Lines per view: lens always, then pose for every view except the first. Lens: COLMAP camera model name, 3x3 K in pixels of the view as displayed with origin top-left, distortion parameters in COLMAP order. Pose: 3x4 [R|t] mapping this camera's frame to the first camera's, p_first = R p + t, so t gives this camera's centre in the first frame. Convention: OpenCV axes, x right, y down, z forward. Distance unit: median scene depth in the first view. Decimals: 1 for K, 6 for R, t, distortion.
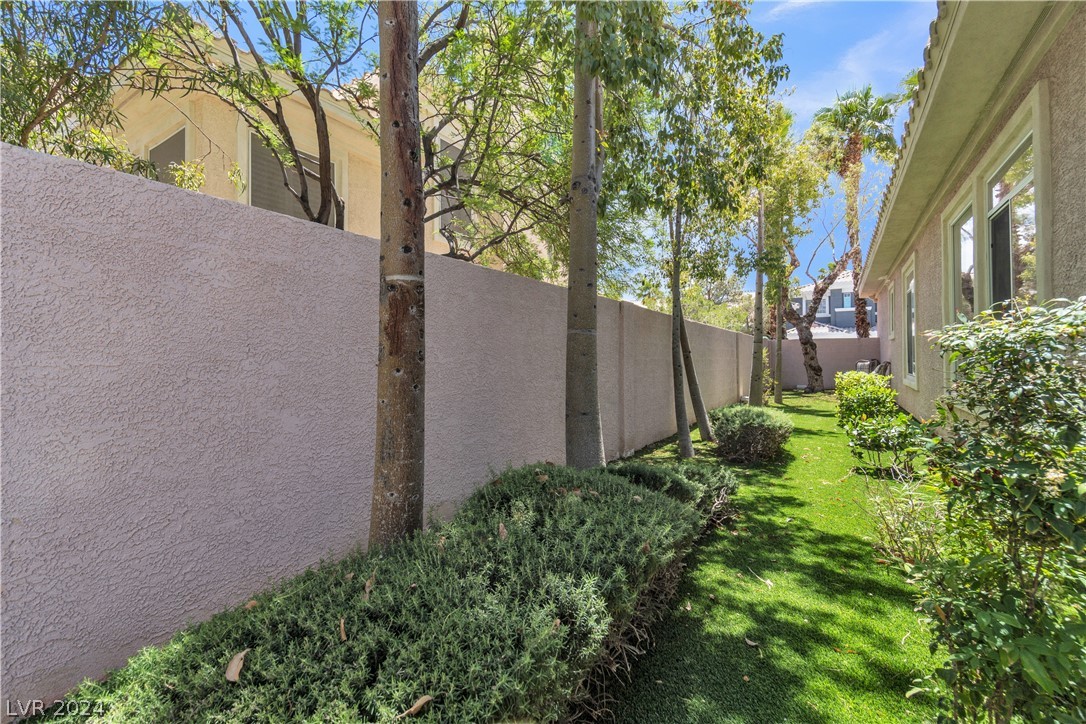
lens RADIAL K [[477.0, 0, 543.6], [0, 477.0, 357.6], [0, 0, 1]] dist [-0.003168, 0.000651]
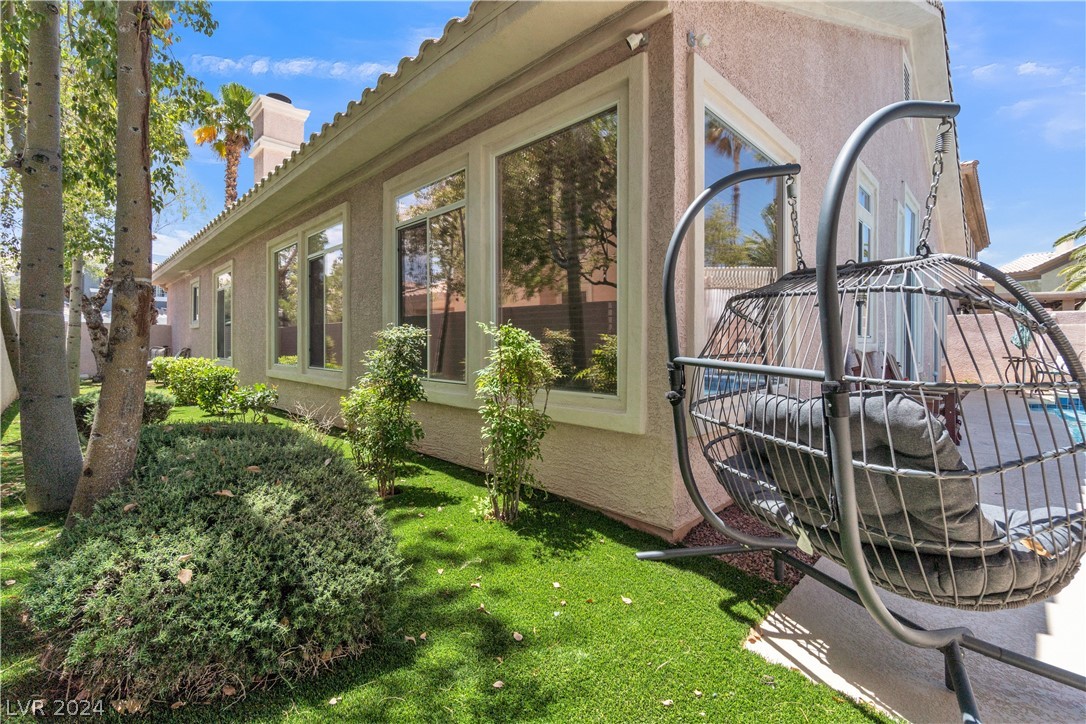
lens RADIAL K [[477.0, 0, 539.7], [0, 477.0, 342.8], [0, 0, 1]] dist [-0.003168, 0.000651]
pose [[0.229148, 0.009873, 0.973342, -0.348530], [-0.005140, 0.999947, -0.008933, 0.005219], [-0.973378, -0.002956, 0.229186, -0.108690]]
